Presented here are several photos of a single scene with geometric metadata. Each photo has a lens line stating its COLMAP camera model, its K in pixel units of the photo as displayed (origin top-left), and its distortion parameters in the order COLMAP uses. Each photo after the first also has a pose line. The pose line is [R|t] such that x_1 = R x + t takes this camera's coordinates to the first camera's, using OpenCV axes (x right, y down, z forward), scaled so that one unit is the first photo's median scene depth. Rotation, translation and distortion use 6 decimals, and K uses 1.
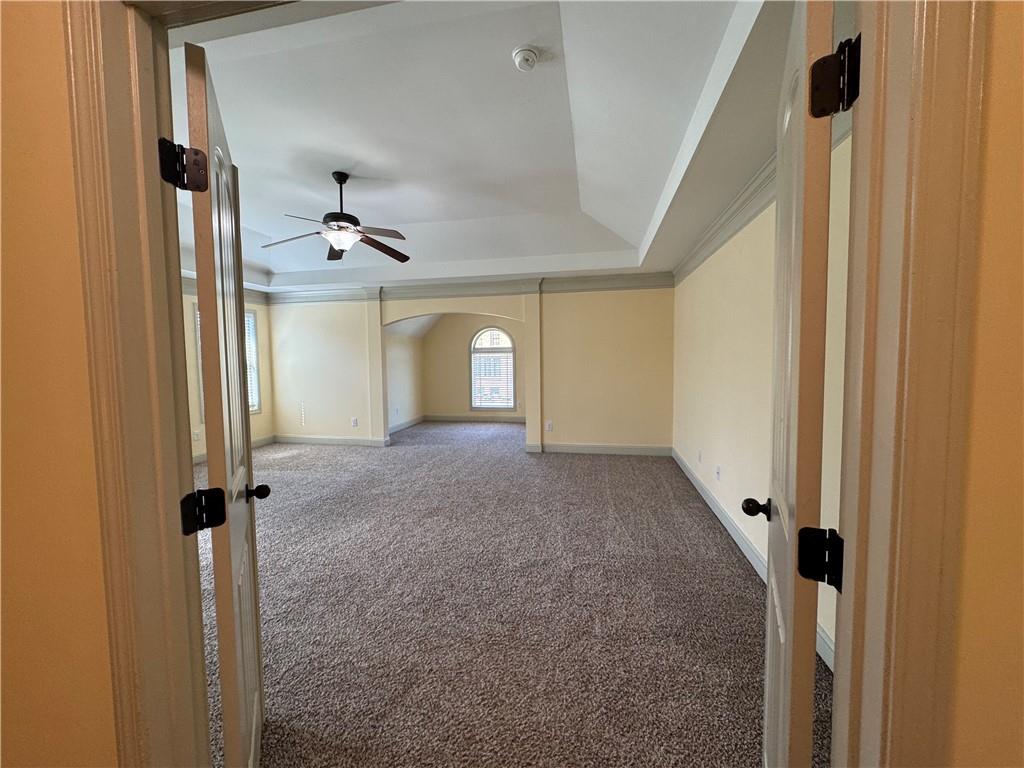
lens RADIAL K [[408.2, 0, 512.8], [0, 408.2, 384.6], [0, 0, 1]] dist [-0.002840, 0.000358]
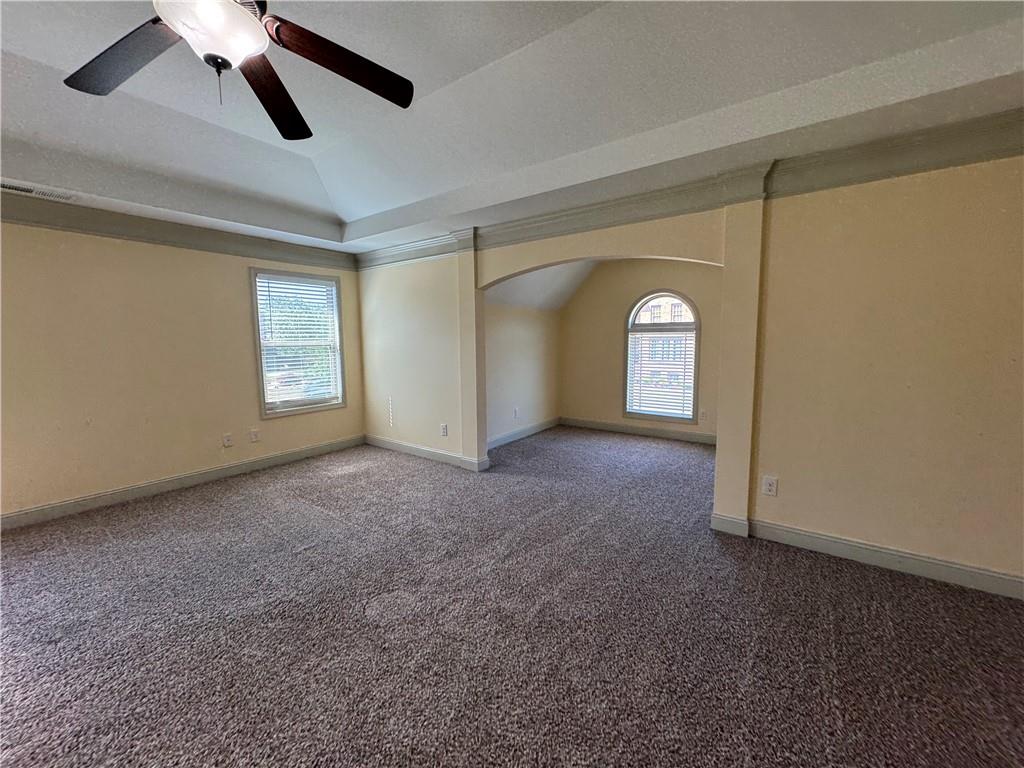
lens RADIAL K [[408.2, 0, 513.0], [0, 408.2, 380.9], [0, 0, 1]] dist [-0.002840, 0.000358]
pose [[0.910840, 0.047655, -0.409999, 0.005848], [-0.031134, 0.998415, 0.046882, -0.029521], [0.411583, -0.029937, 0.910880, 0.411281]]
